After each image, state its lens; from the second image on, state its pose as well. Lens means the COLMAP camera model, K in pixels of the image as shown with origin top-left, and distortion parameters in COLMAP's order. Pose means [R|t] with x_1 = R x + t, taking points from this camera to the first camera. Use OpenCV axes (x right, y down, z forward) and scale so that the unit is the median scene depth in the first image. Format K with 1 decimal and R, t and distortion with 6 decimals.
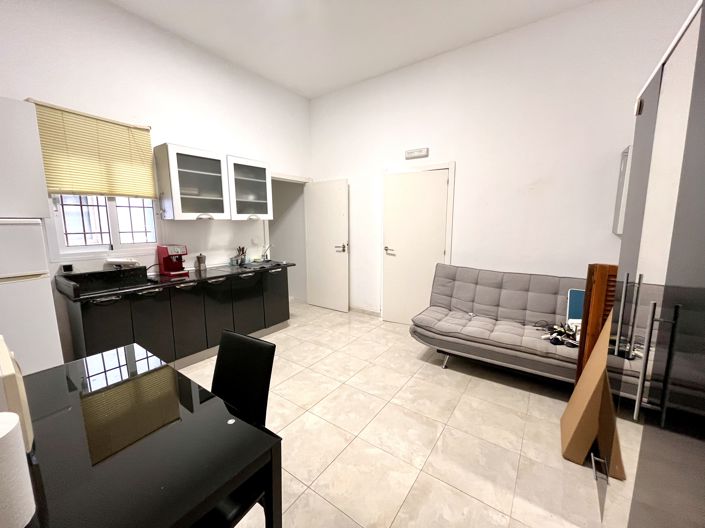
lens RADIAL K [[284.5, 0, 351.3], [0, 284.5, 263.0], [0, 0, 1]] dist [-0.000057, -0.000151]
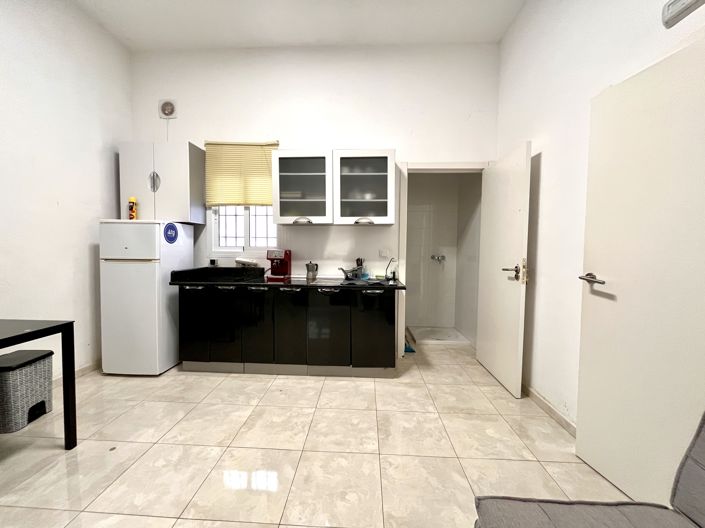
lens RADIAL K [[284.5, 0, 351.8], [0, 284.5, 262.0], [0, 0, 1]] dist [-0.000057, -0.000151]
pose [[0.542199, 0.047724, -0.838894, 0.330466], [-0.131439, 0.990912, -0.028580, -0.021286], [0.829906, 0.125759, 0.543545, 0.600764]]
